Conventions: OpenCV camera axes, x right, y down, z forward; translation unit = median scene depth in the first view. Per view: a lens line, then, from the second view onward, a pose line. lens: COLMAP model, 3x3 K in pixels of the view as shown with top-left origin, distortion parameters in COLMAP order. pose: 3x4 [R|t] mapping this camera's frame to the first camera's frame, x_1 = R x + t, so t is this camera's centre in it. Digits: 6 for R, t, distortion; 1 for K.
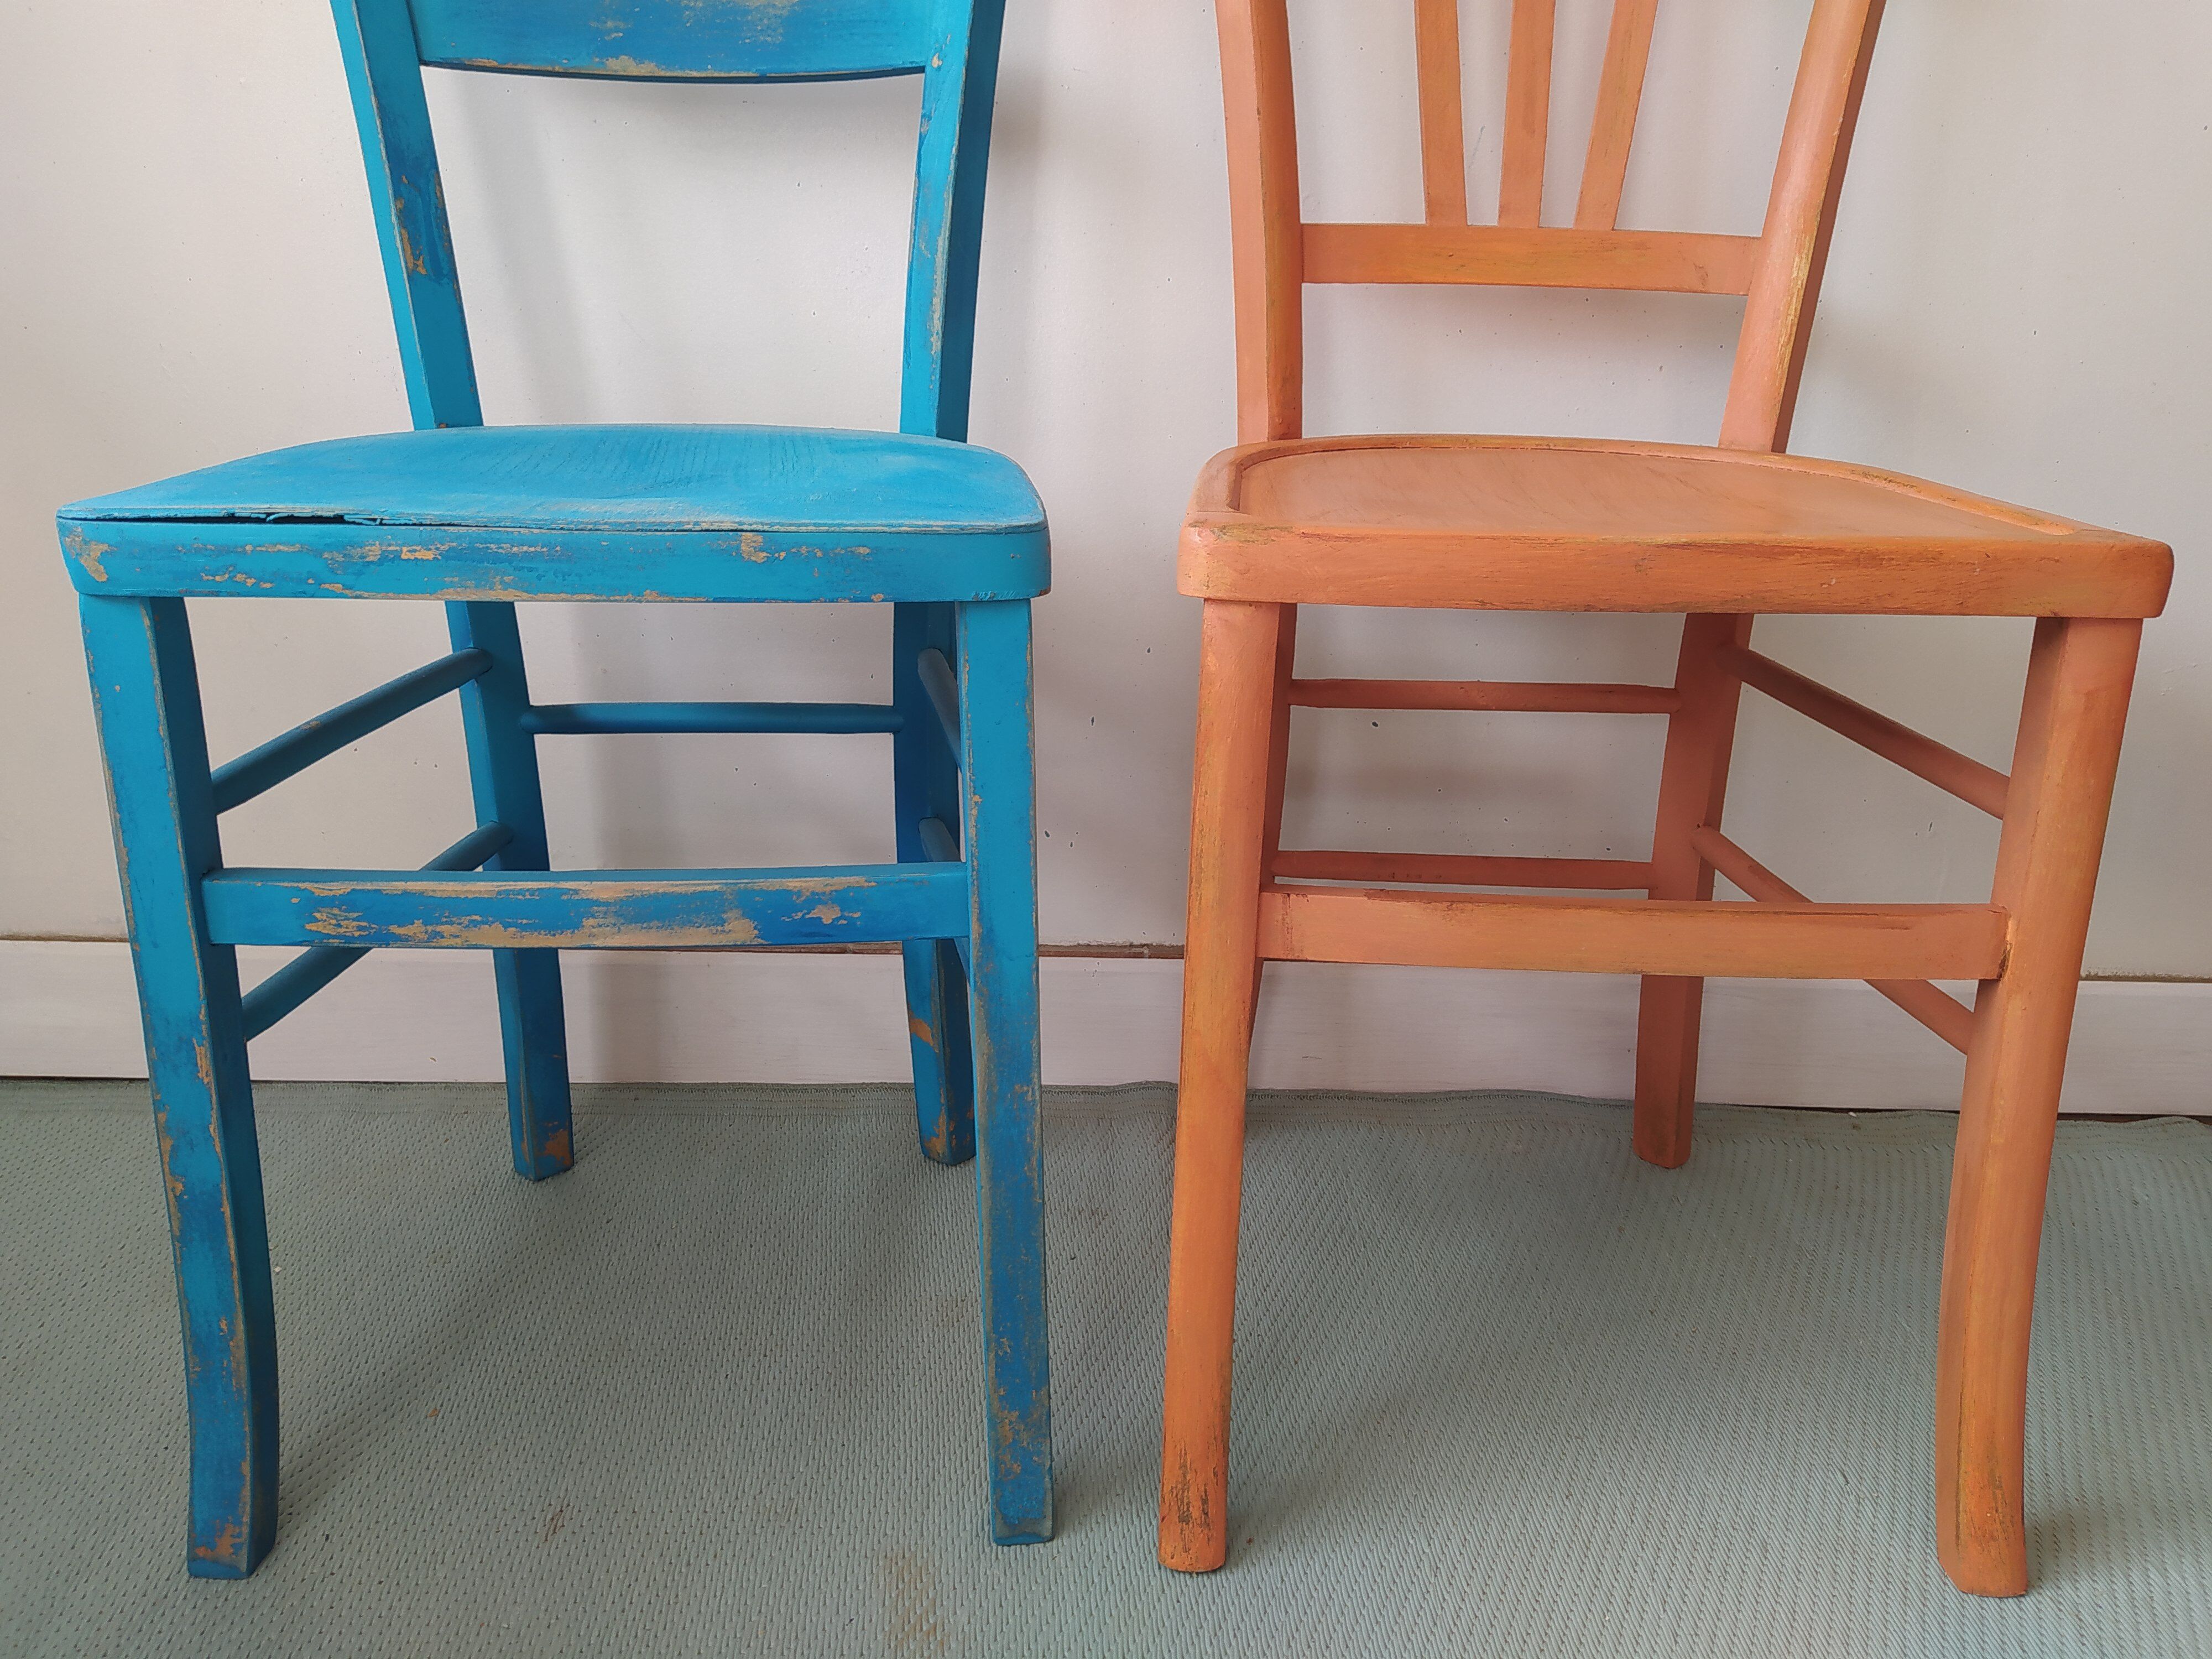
lens RADIAL K [[1660.8, 0, 1124.3], [0, 1660.8, 834.3], [0, 0, 1]] dist [0.136554, -0.260553]
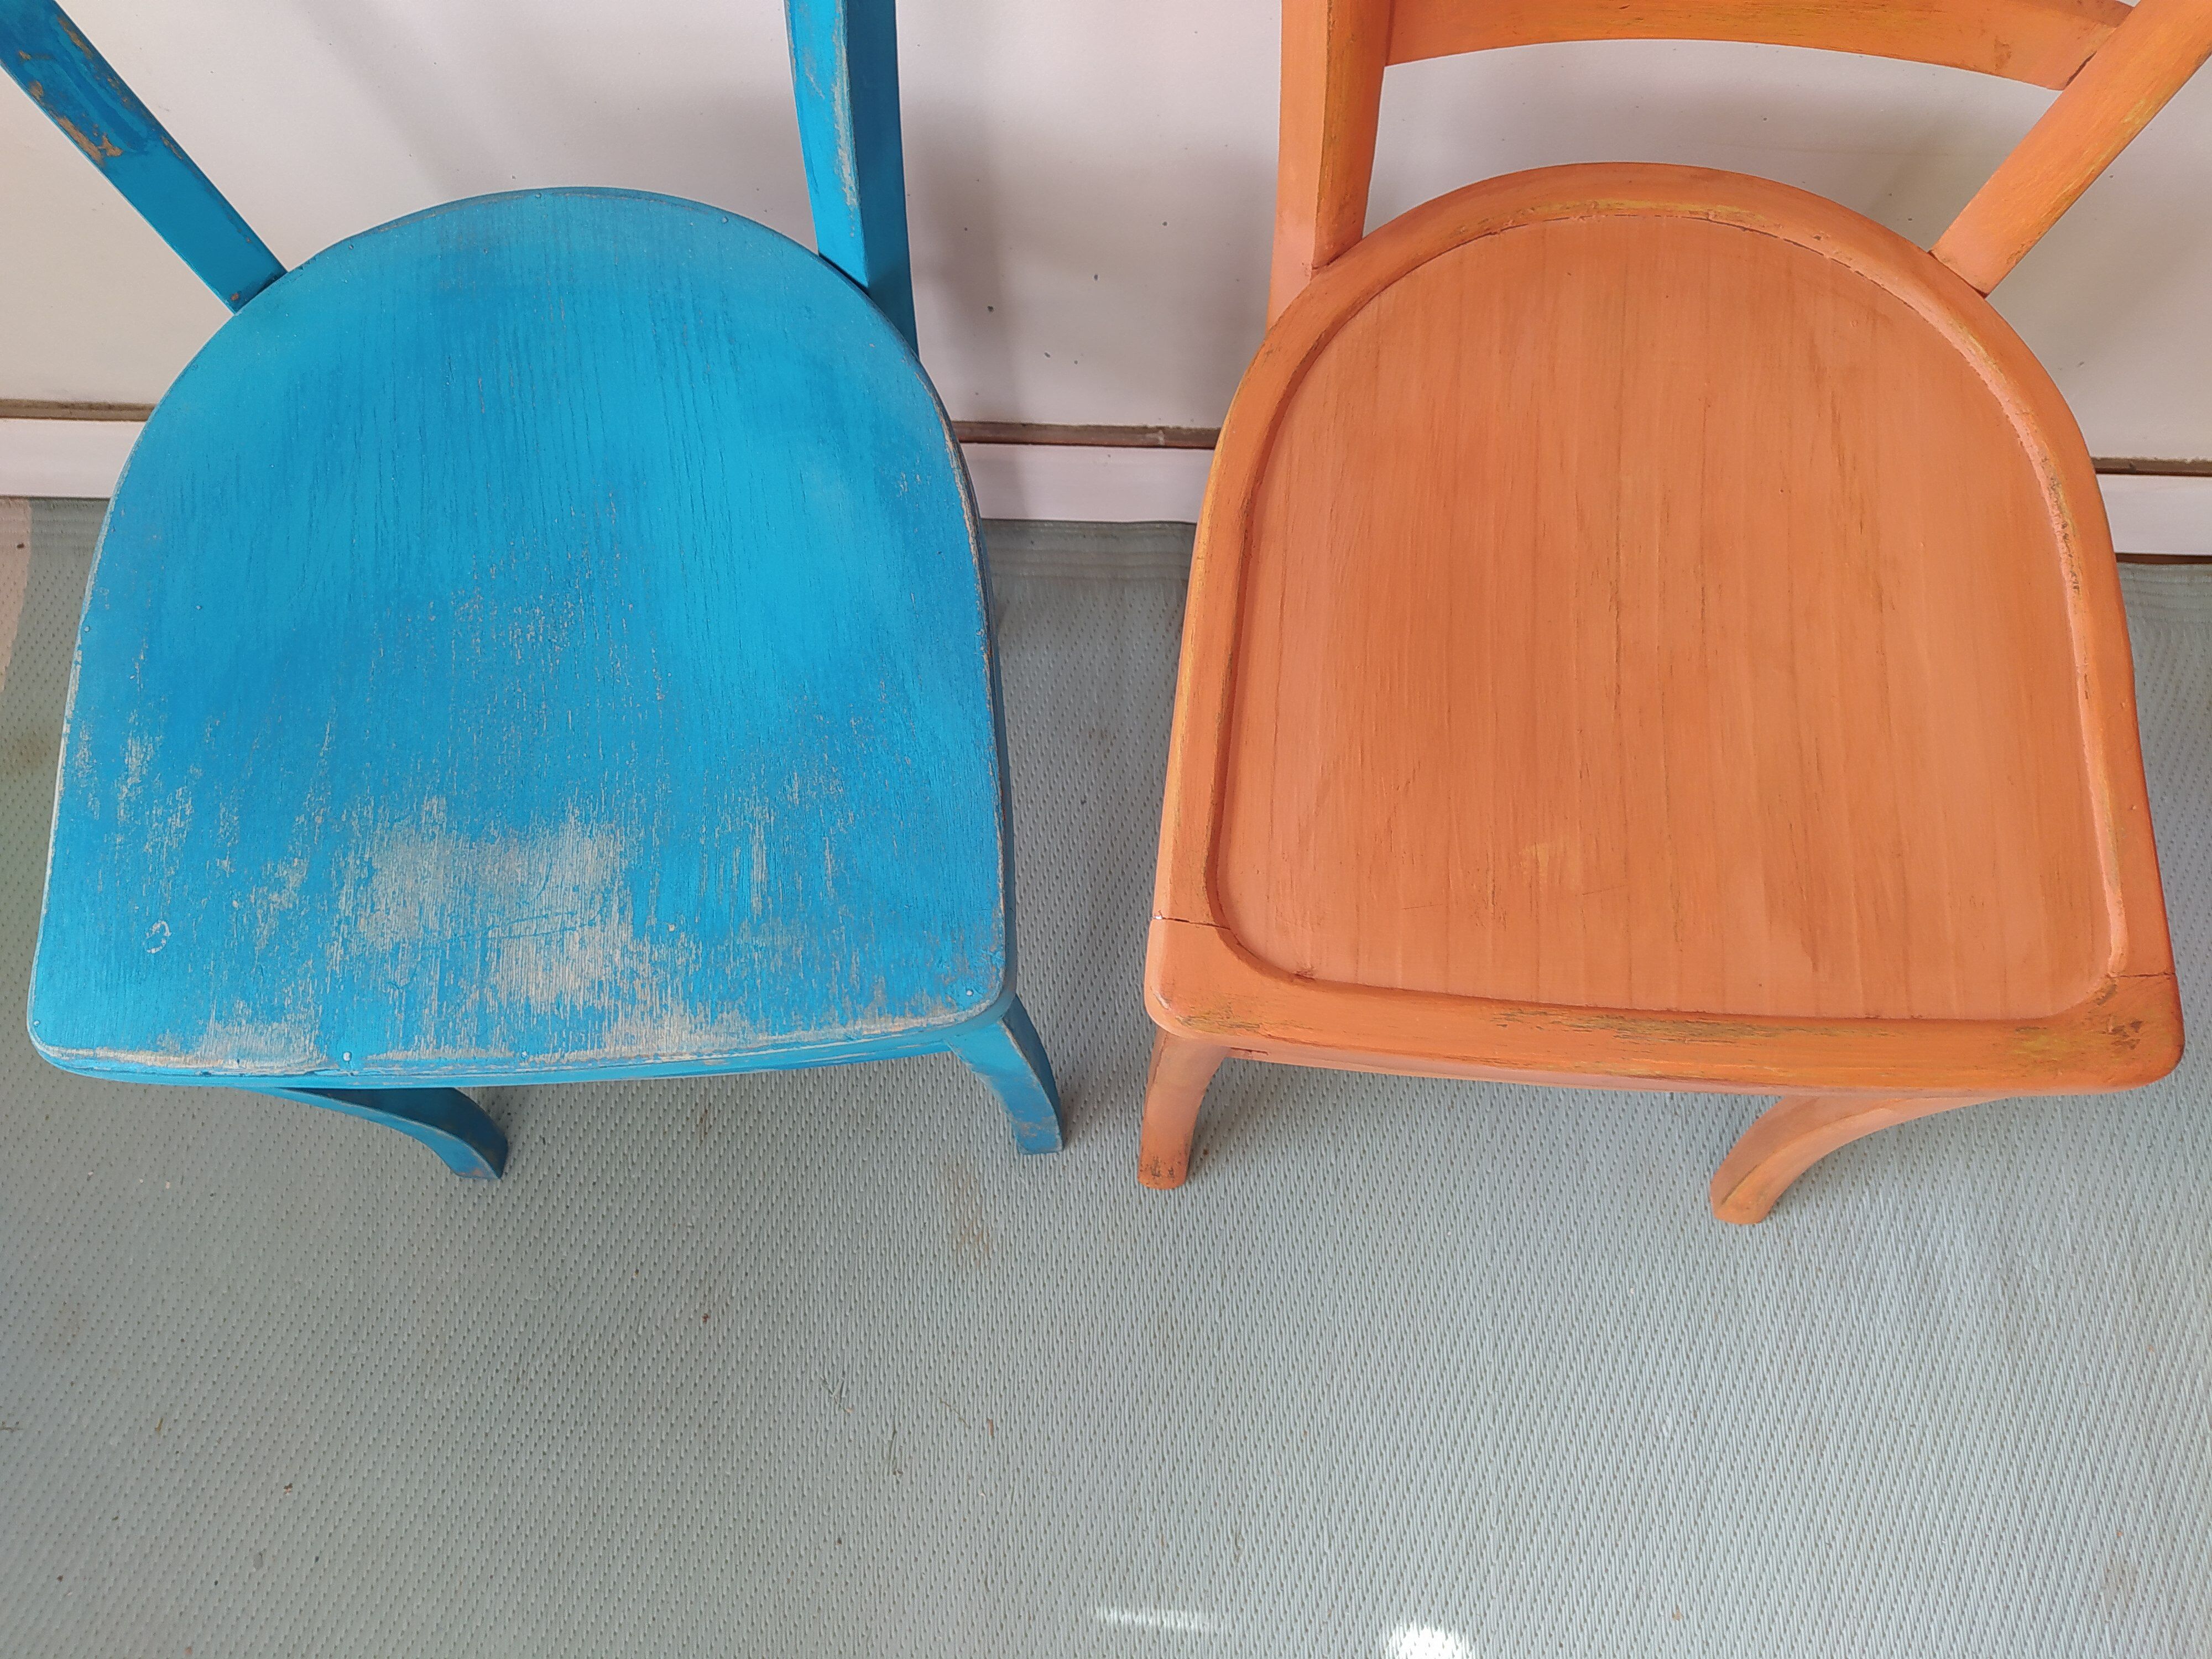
lens RADIAL K [[1692.6, 0, 1106.0], [0, 1692.6, 829.5], [0, 0, 1]] dist [0.082675, -0.109795]
pose [[0.998796, 0.030345, -0.038553, 0.032269], [0.015456, 0.551185, 0.834240, -0.749914], [0.046565, -0.833831, 0.550052, 0.381933]]
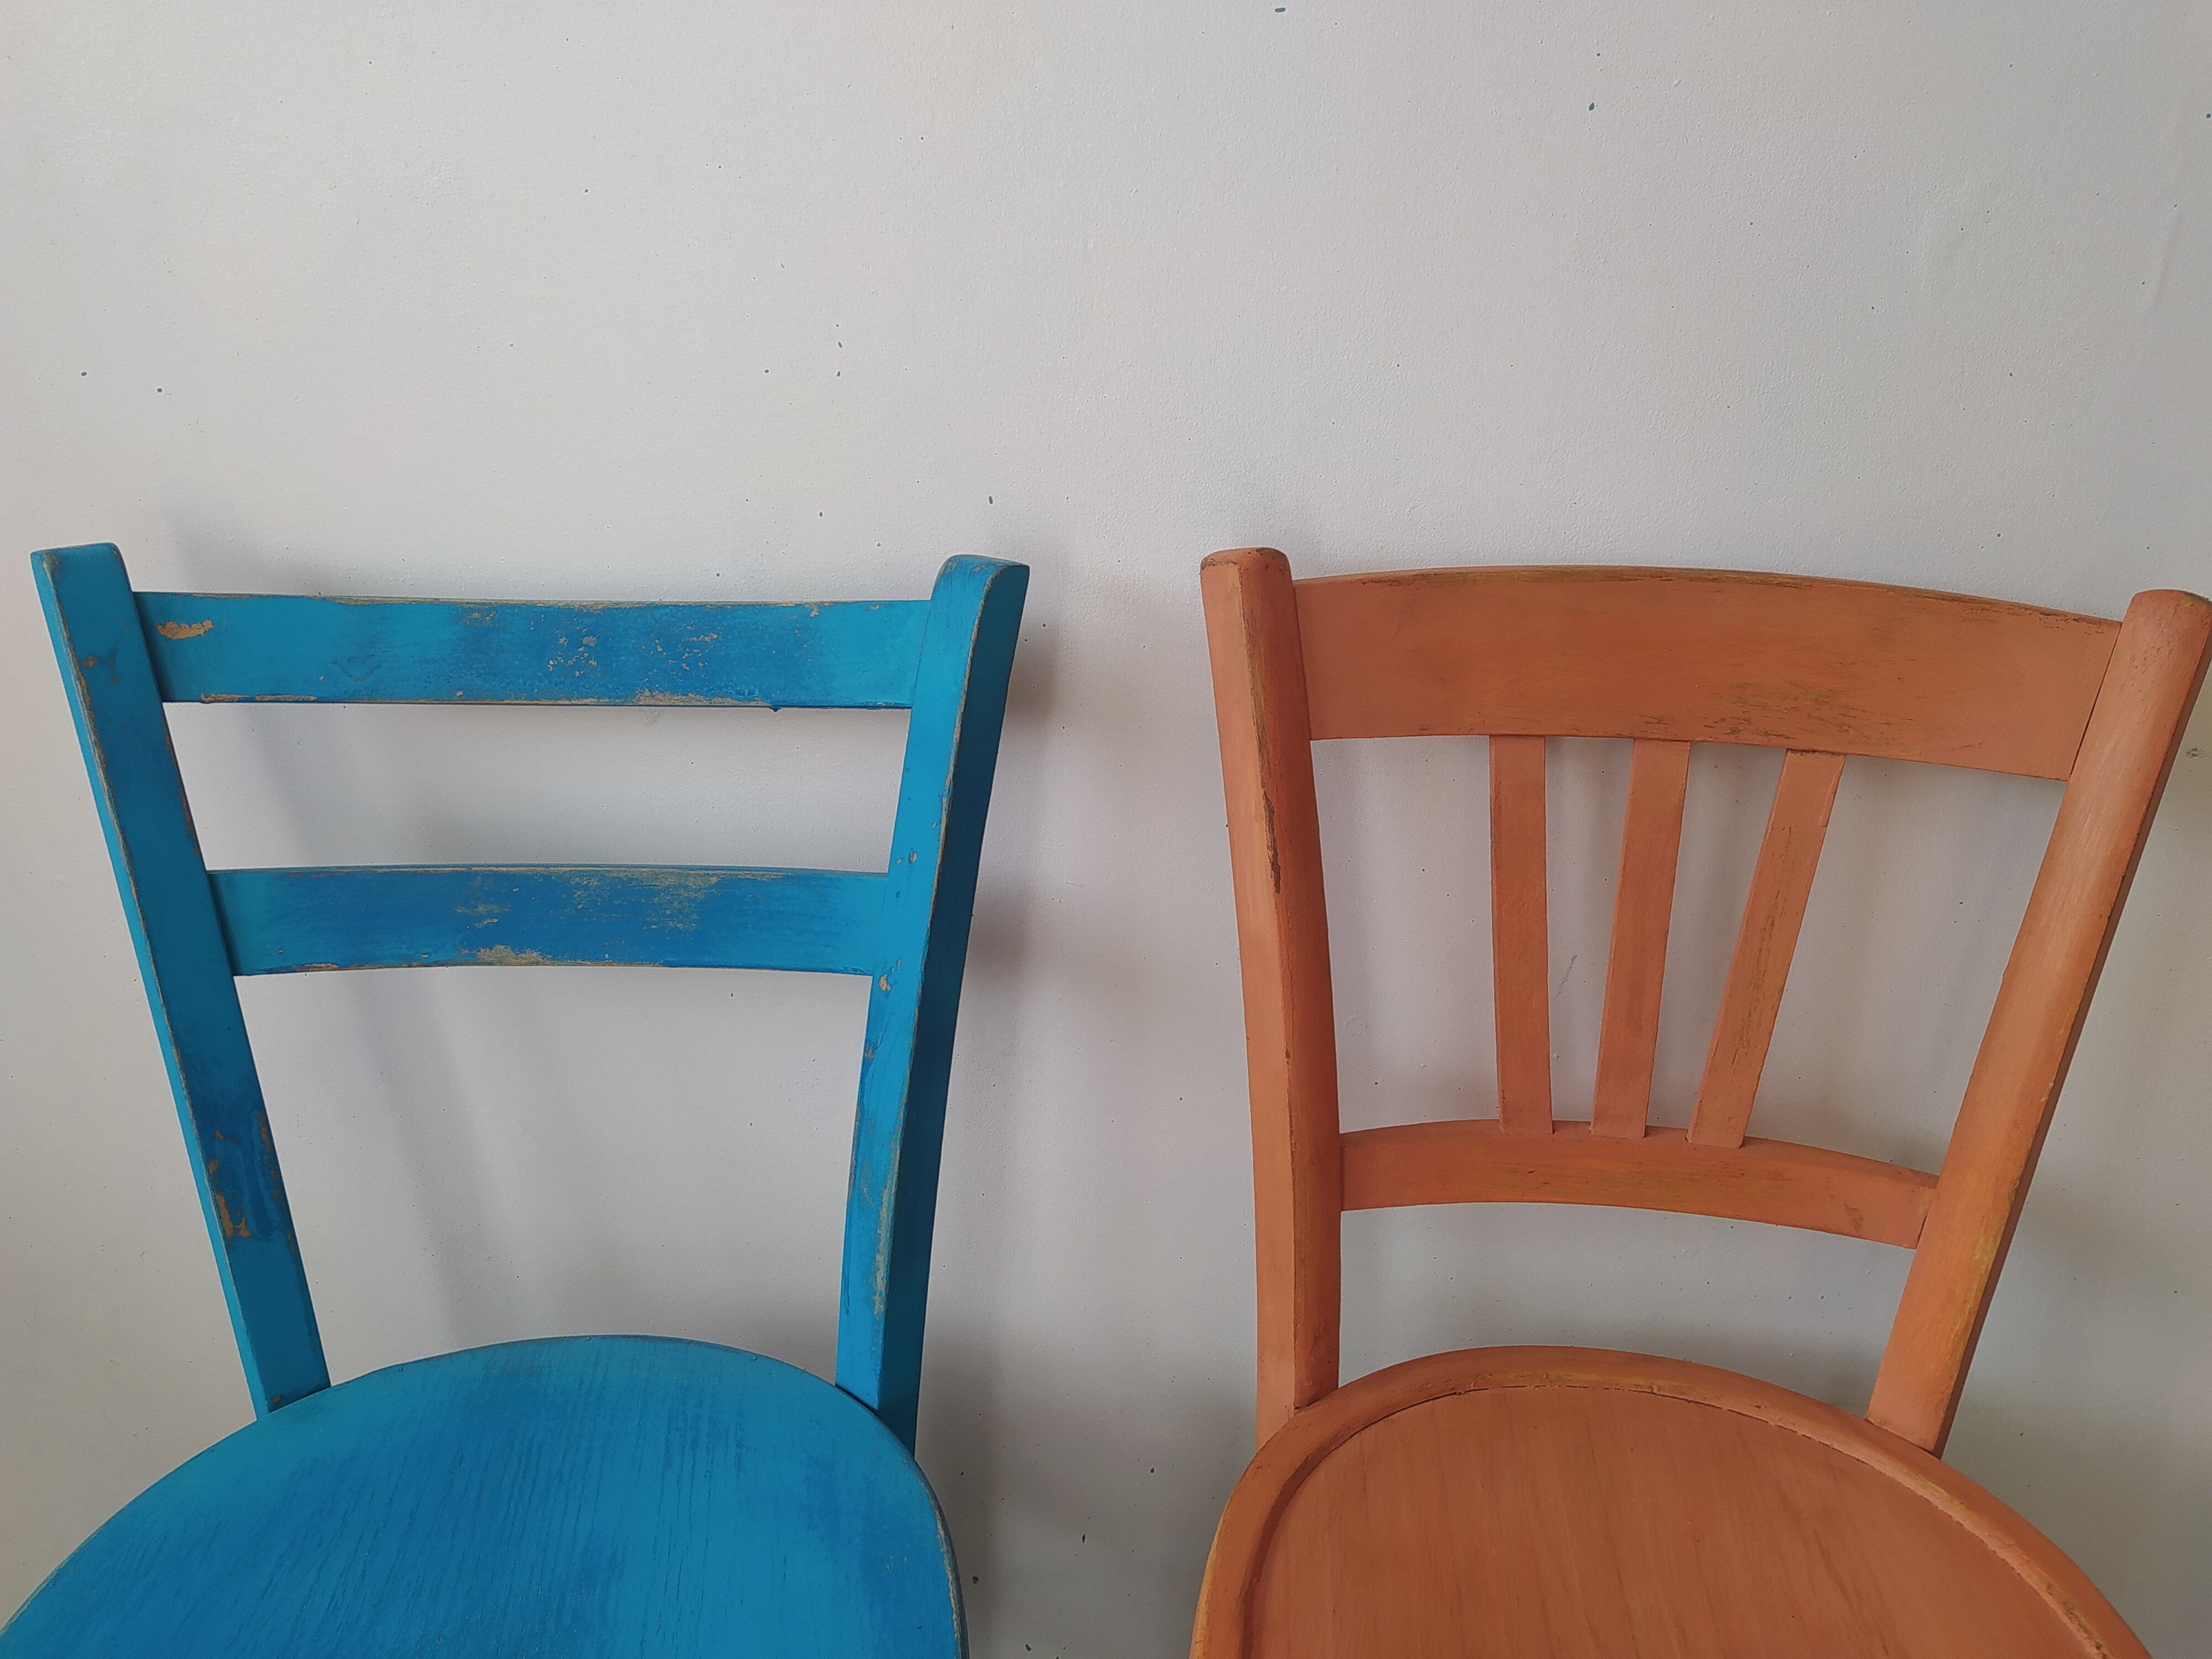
lens RADIAL K [[1692.6, 0, 1106.0], [0, 1692.6, 829.5], [0, 0, 1]] dist [0.082675, -0.109795]
pose [[0.998655, 0.023169, -0.046392, 0.028686], [-0.020745, 0.998428, 0.052066, -0.564177], [0.047526, -0.051034, 0.997565, 0.205302]]
